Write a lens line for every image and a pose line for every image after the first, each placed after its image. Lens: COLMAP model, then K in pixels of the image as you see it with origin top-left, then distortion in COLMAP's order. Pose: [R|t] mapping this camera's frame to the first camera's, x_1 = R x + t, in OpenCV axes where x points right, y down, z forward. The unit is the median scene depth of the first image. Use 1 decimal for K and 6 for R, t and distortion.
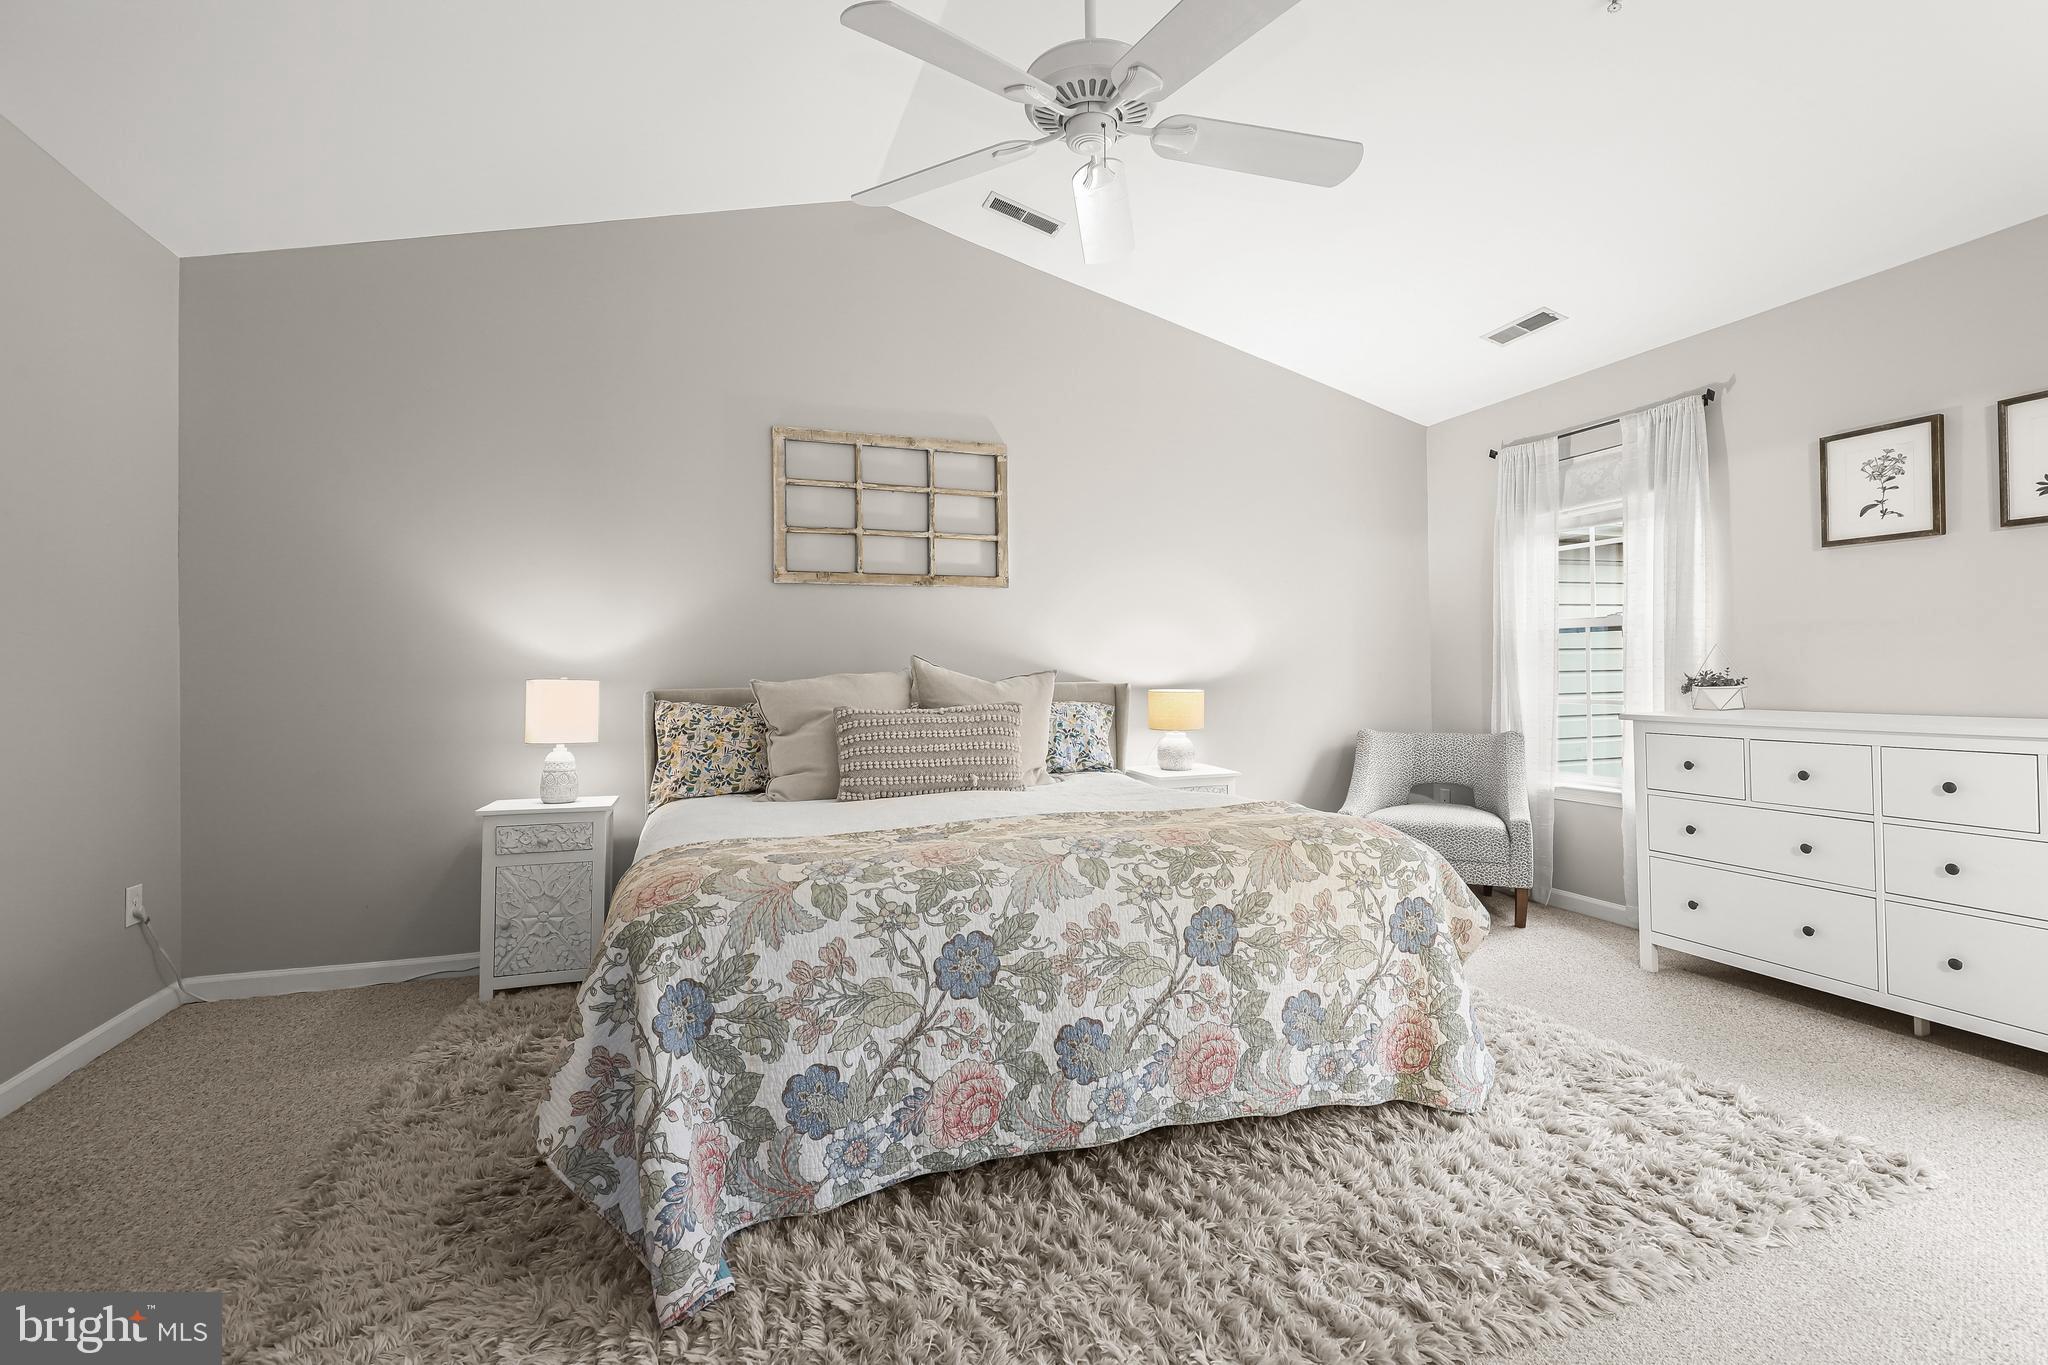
lens RADIAL K [[932.1, 0, 1005.1], [0, 932.1, 682.8], [0, 0, 1]] dist [0.002073, 0.000432]
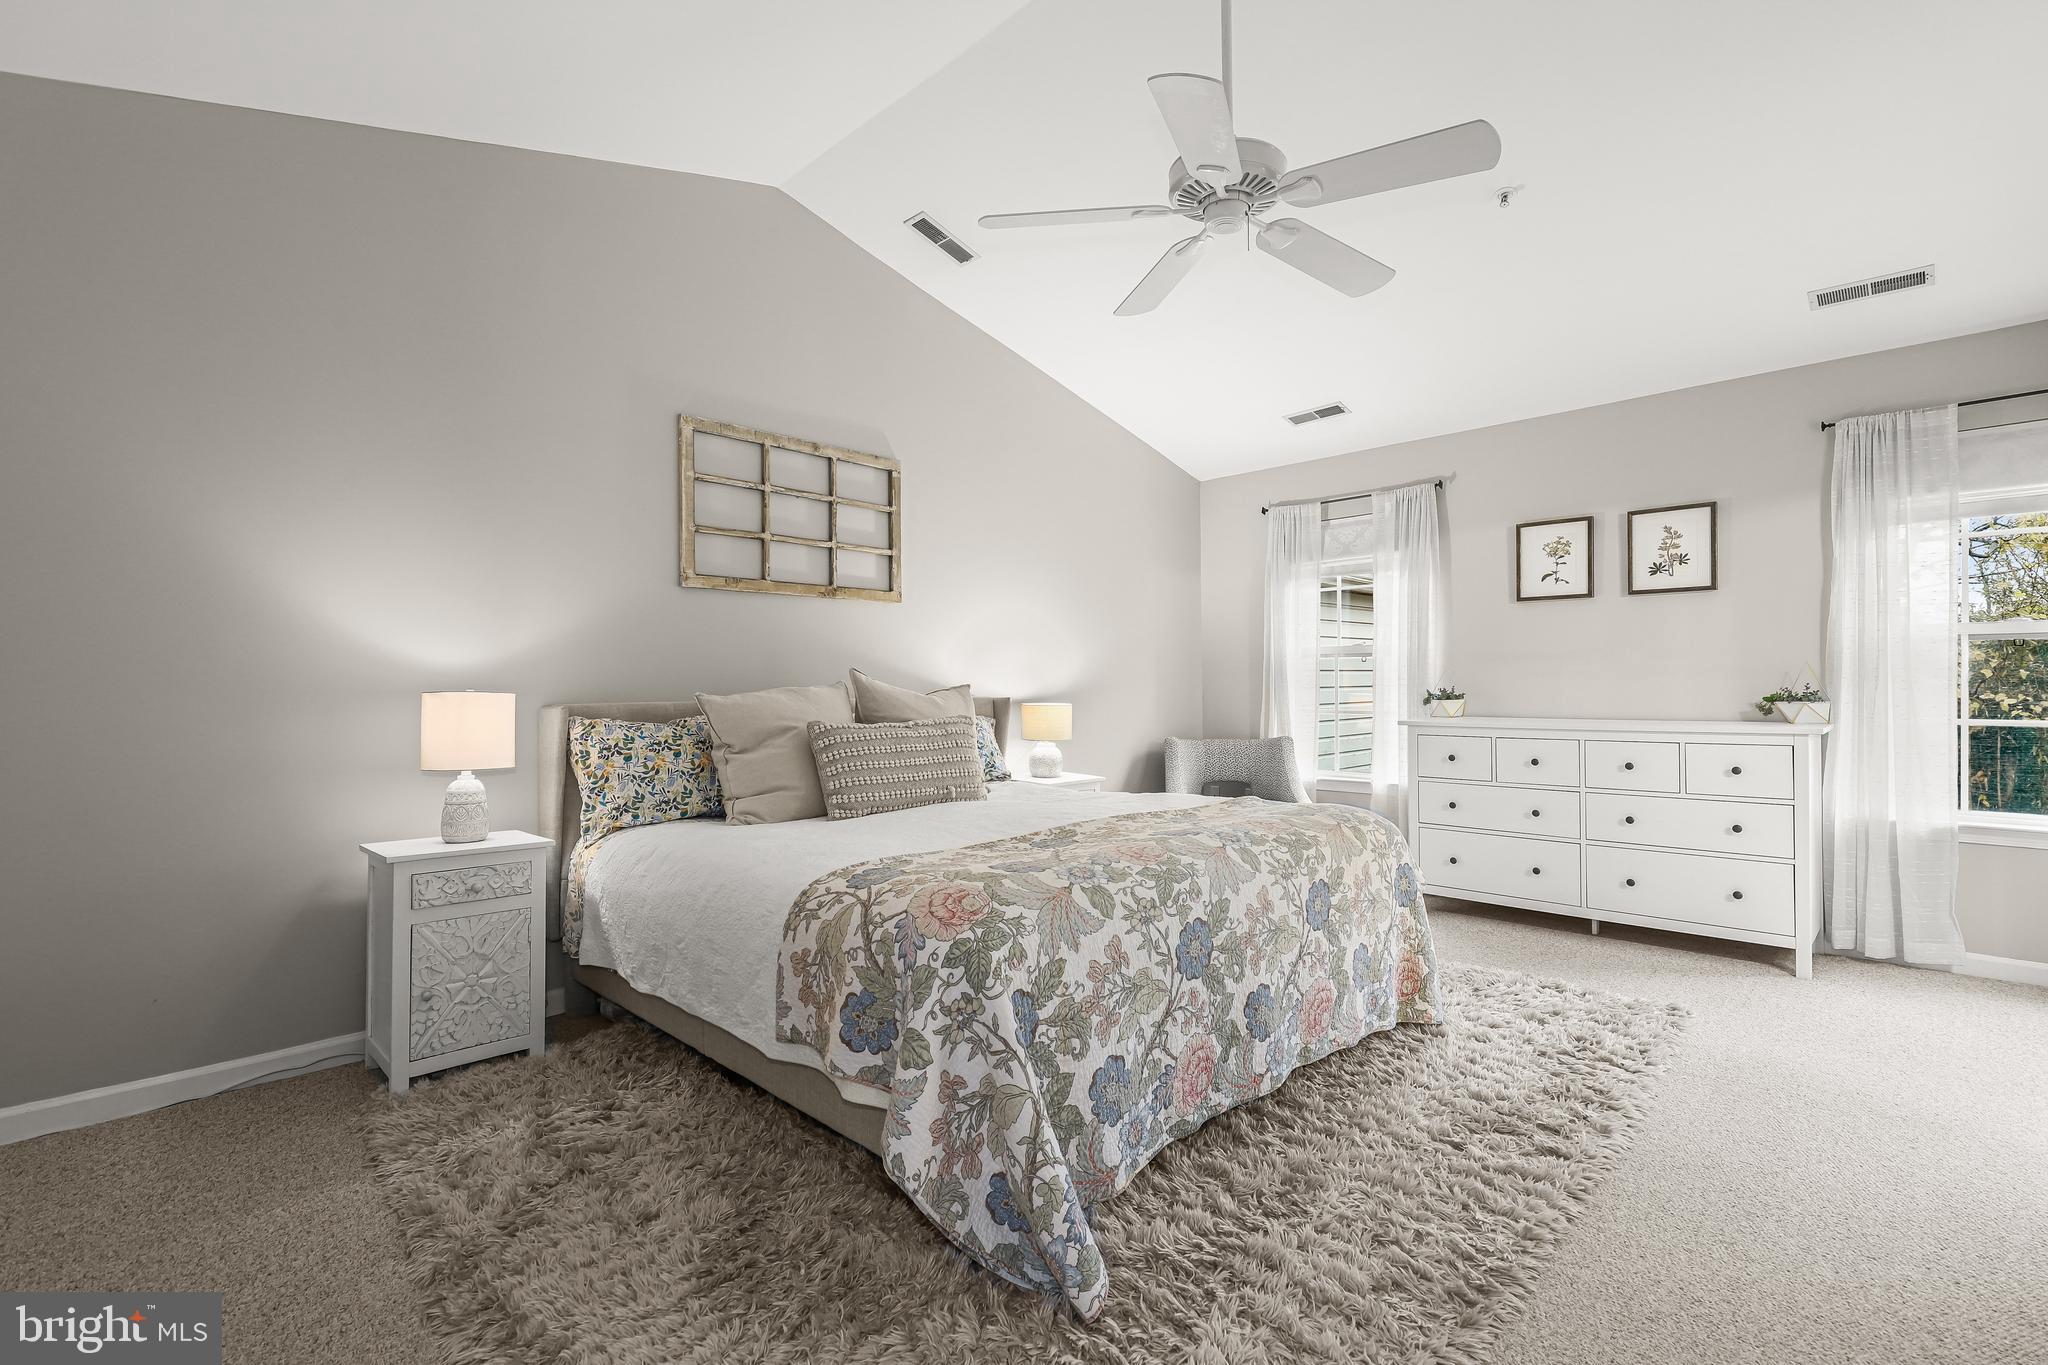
lens RADIAL K [[932.1, 0, 1008.7], [0, 932.1, 698.6], [0, 0, 1]] dist [0.002073, 0.000432]
pose [[0.903146, -0.000083, 0.429333, -0.426627], [0.000067, 1.000000, 0.000054, 0.002201], [-0.429333, -0.000020, 0.903146, 0.052995]]
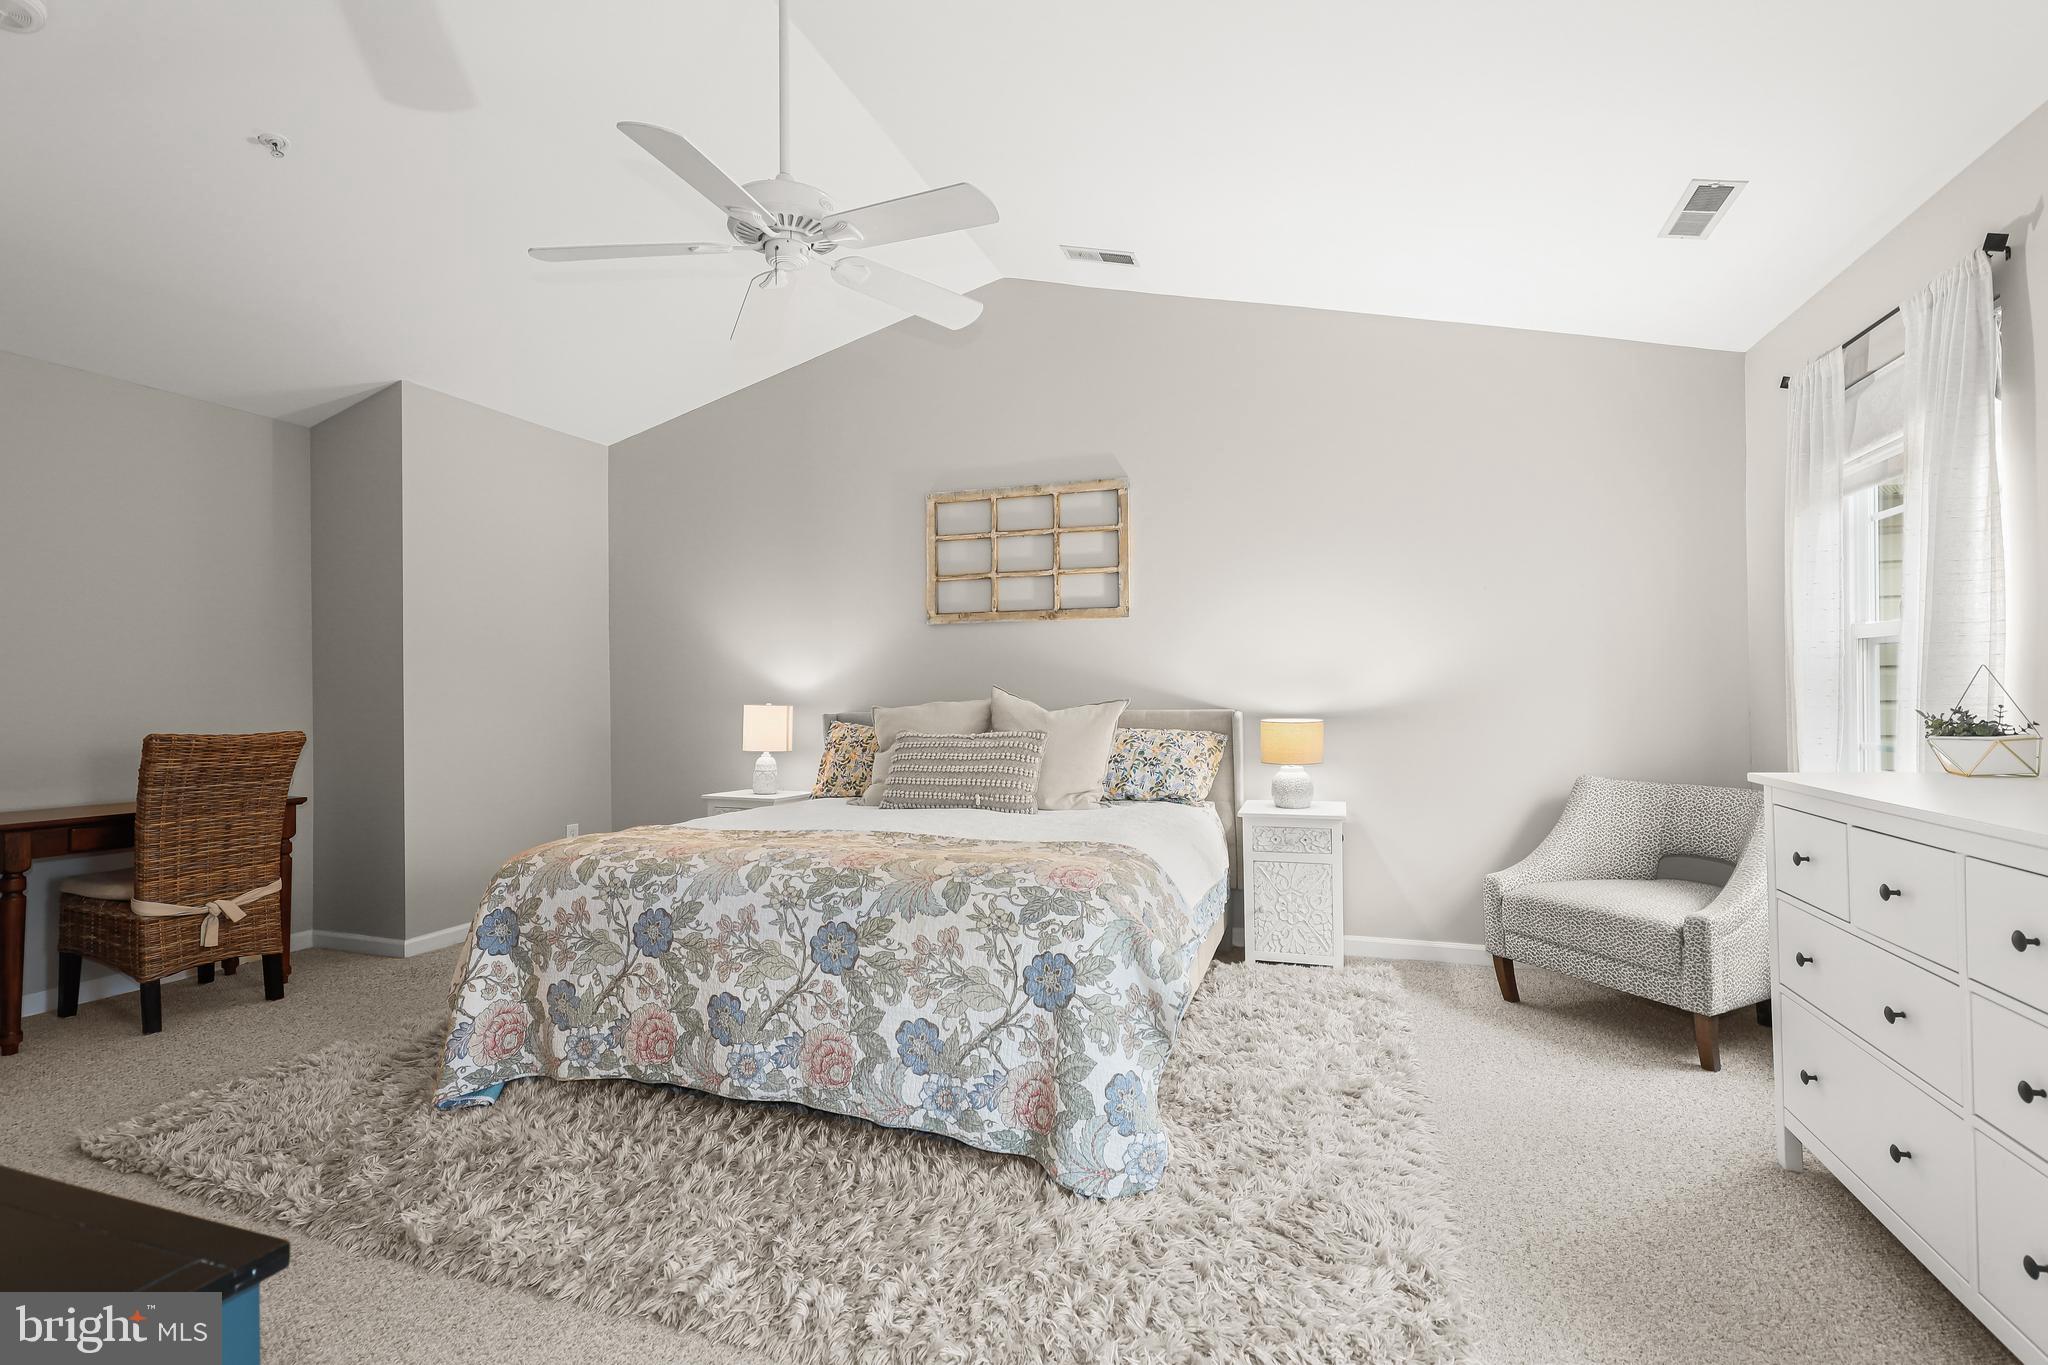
lens RADIAL K [[932.1, 0, 1015.0], [0, 932.1, 692.3], [0, 0, 1]] dist [0.002073, 0.000432]
pose [[0.785295, 0.002815, -0.619116, 0.706715], [-0.002664, 0.999996, 0.001167, -0.026050], [0.619116, 0.000733, 0.785299, 0.161202]]
